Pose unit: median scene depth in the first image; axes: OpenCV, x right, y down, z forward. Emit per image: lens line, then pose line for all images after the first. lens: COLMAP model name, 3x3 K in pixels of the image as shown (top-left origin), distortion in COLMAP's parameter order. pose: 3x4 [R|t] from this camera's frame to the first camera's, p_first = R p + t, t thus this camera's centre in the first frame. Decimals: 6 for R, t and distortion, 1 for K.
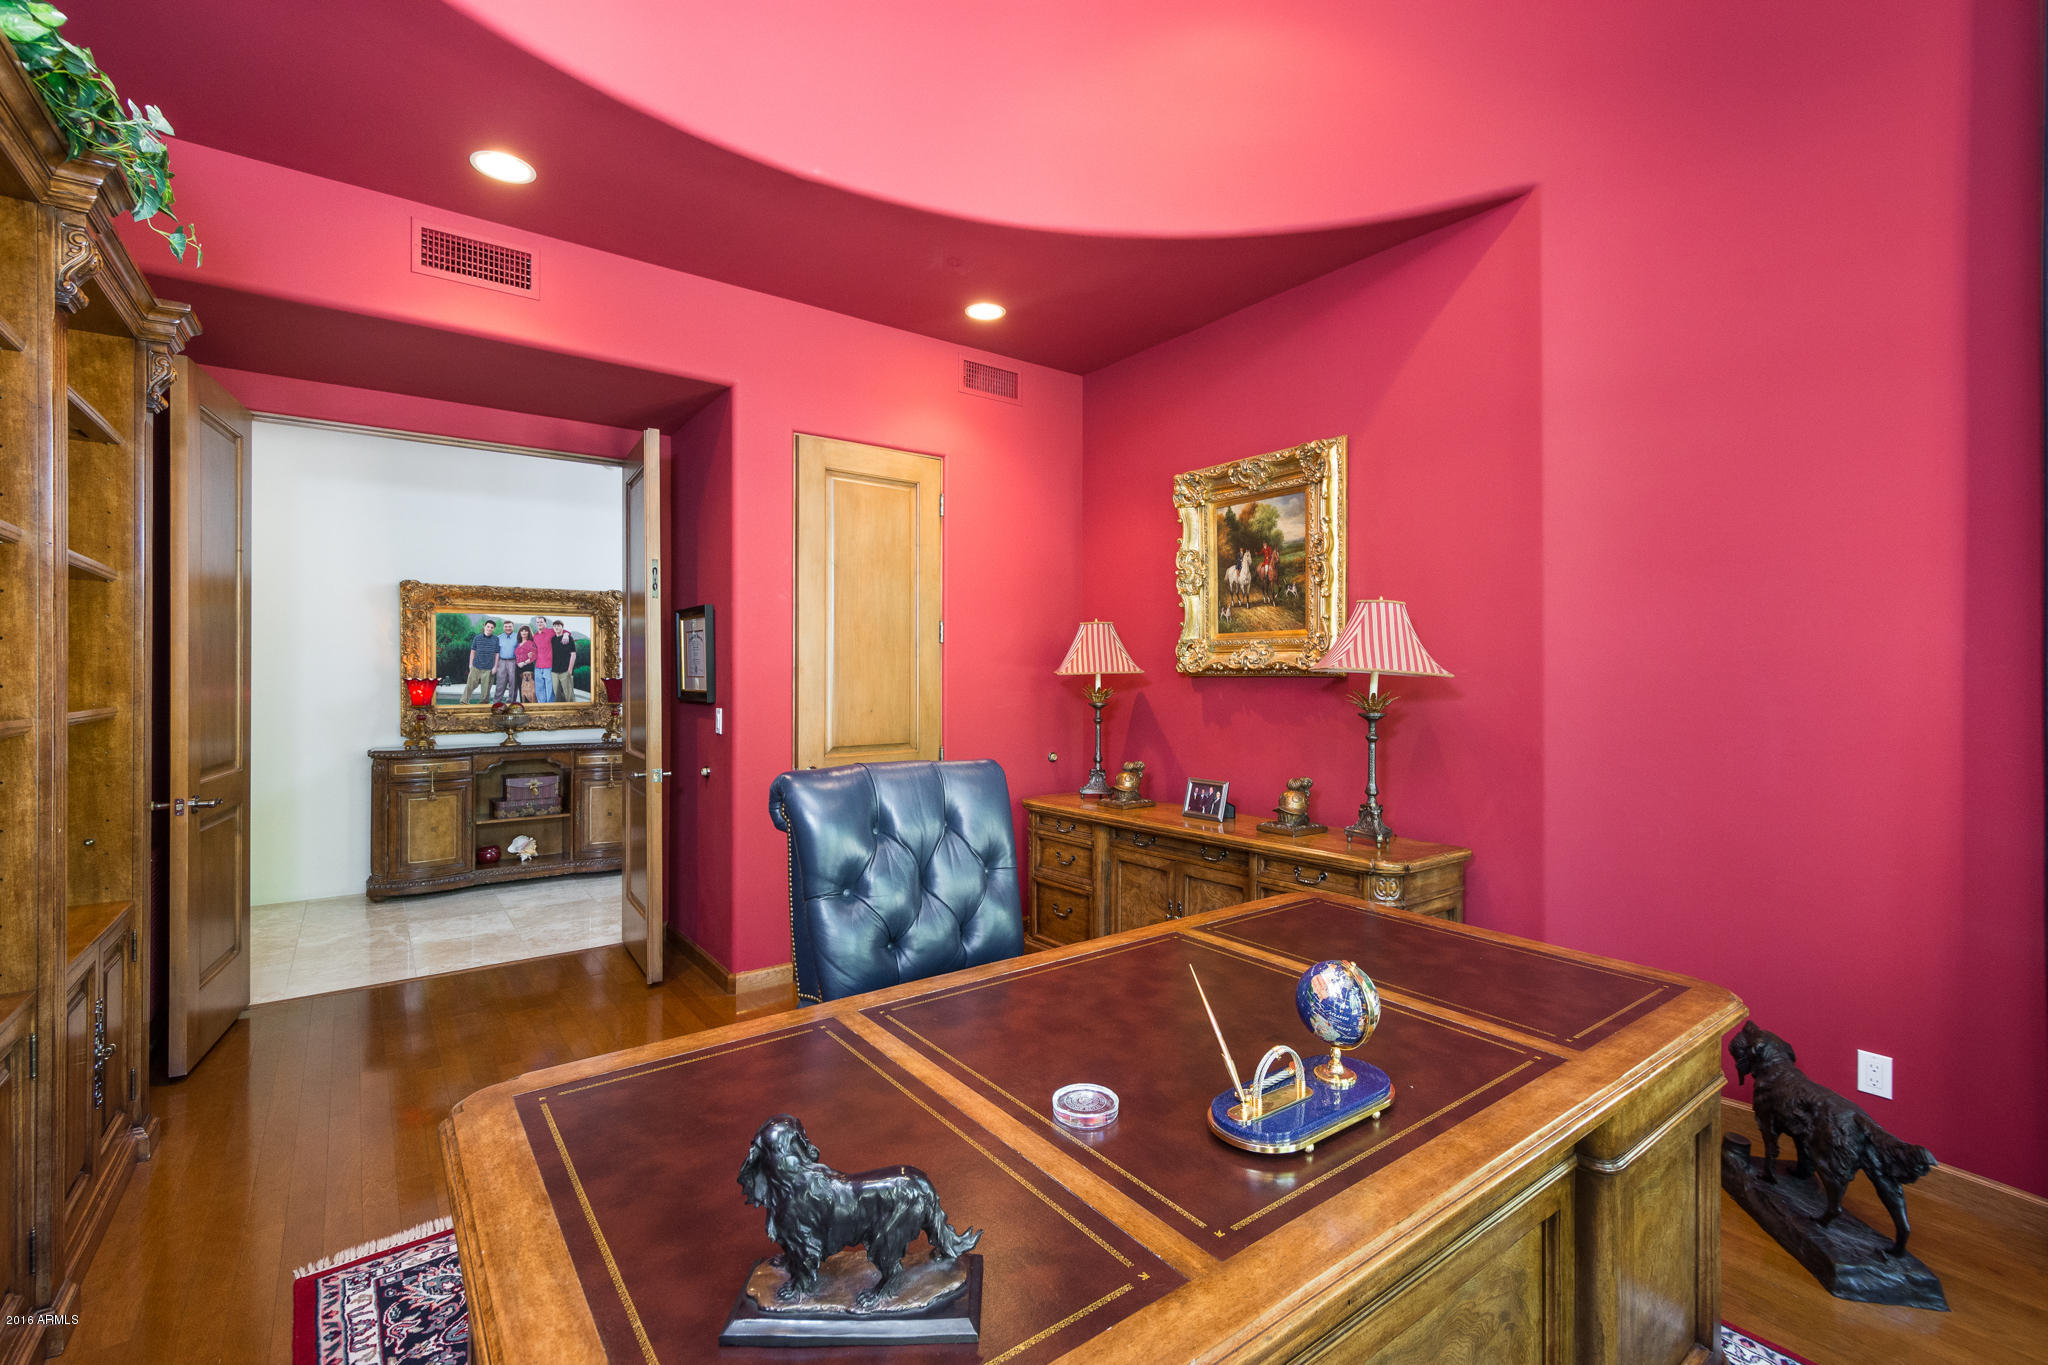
lens RADIAL K [[916.3, 0, 1029.2], [0, 916.3, 672.4], [0, 0, 1]] dist [0.000186, -0.000281]
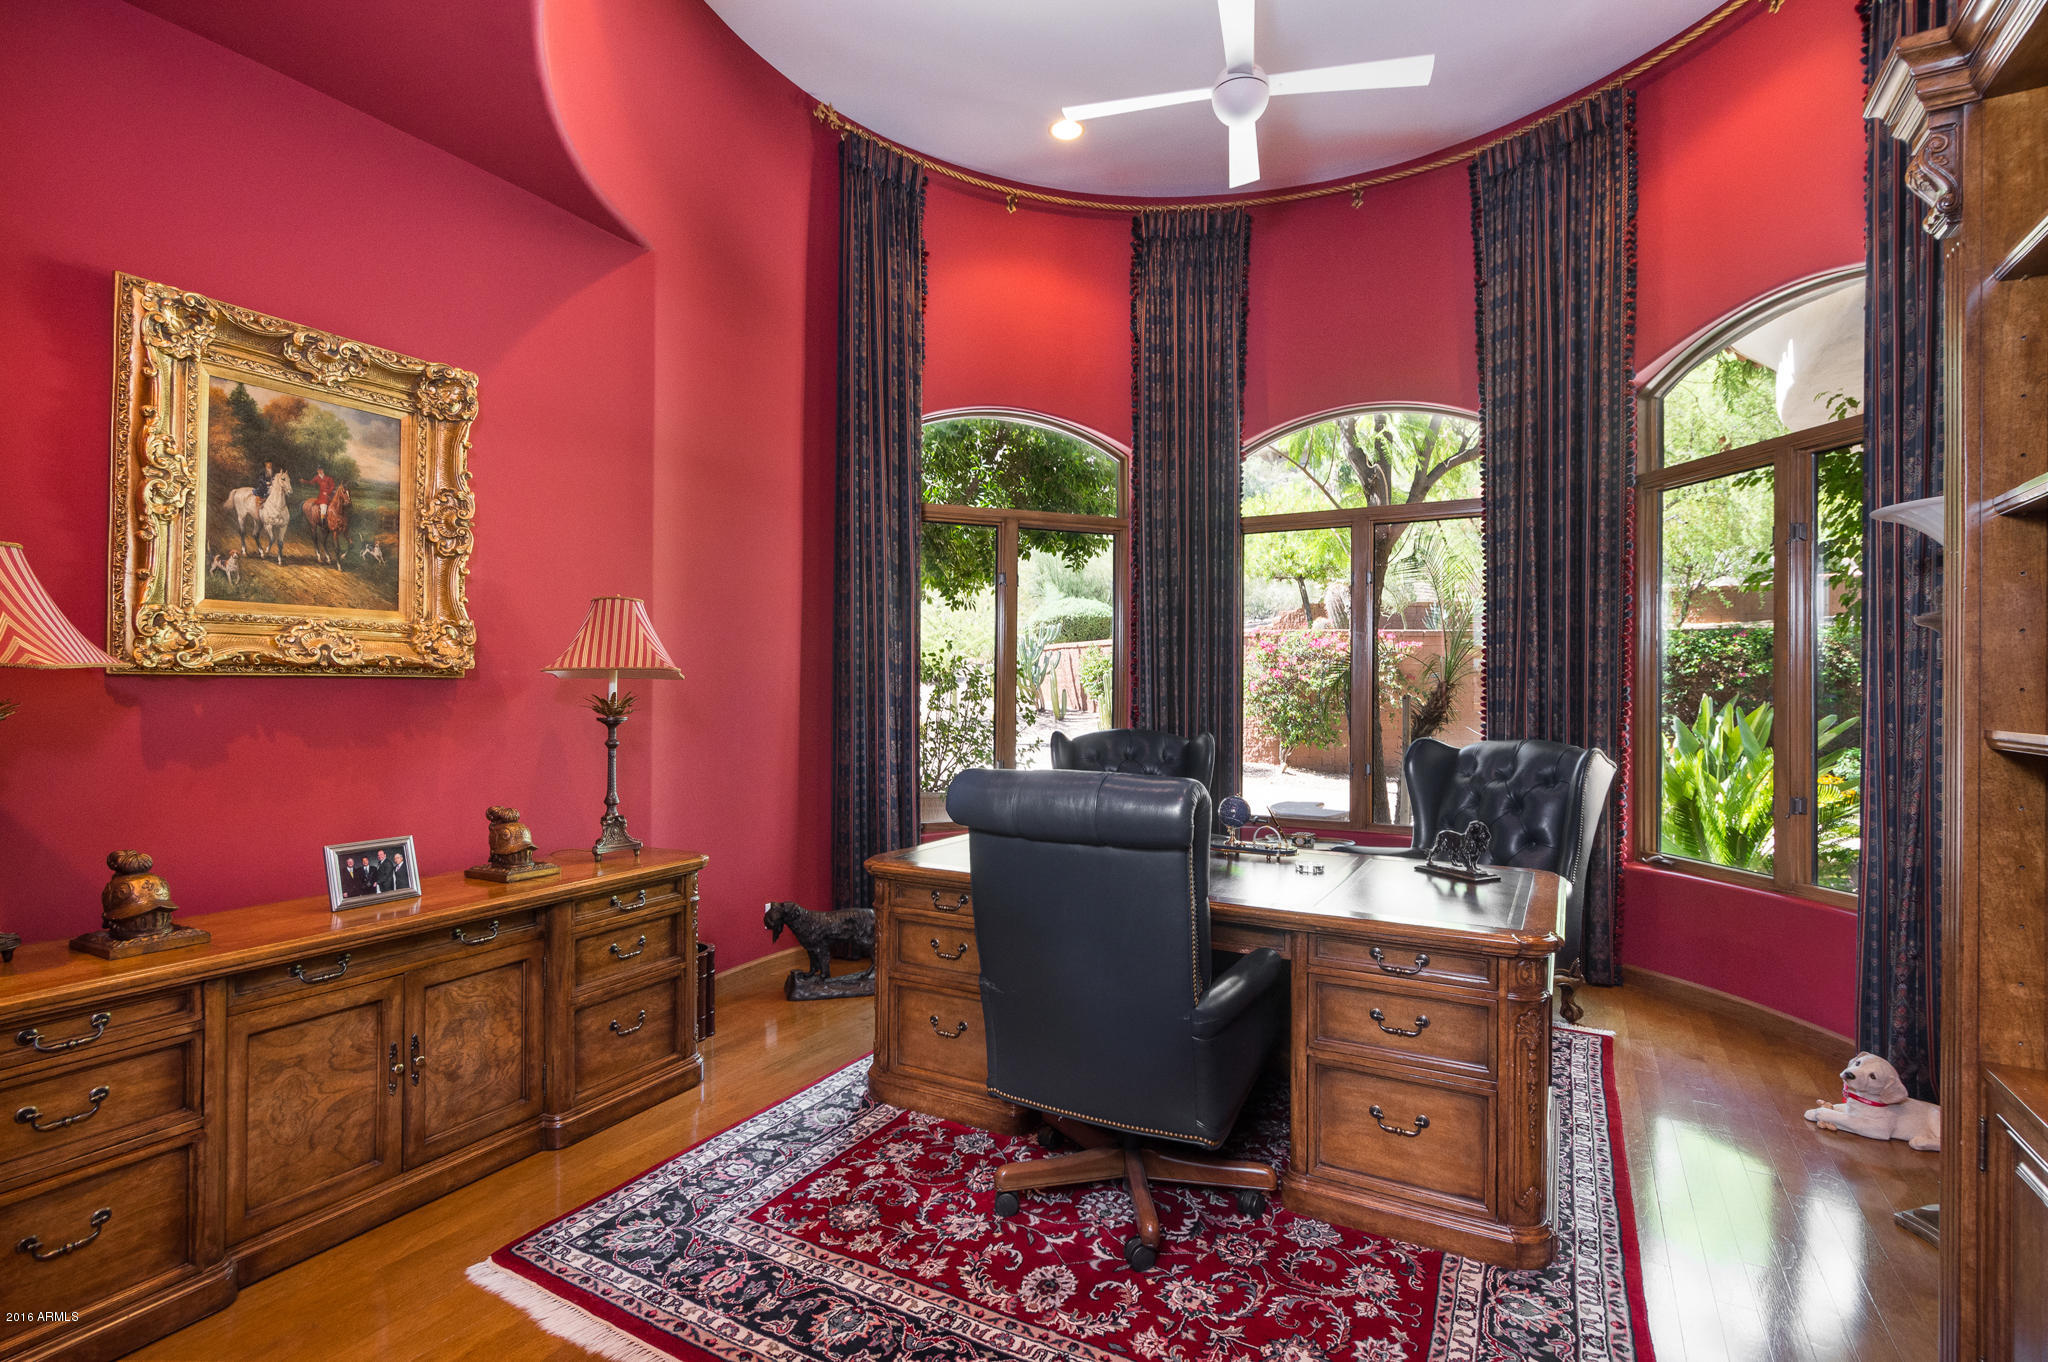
lens RADIAL K [[957.2, 0, 1027.7], [0, 957.2, 687.1], [0, 0, 1]] dist [-0.000688, -0.000092]
pose [[-0.401062, 0.000955, 0.916050, -0.551565], [-0.002939, 0.999993, -0.002329, 0.011808], [-0.916046, -0.003626, -0.401056, 0.806378]]
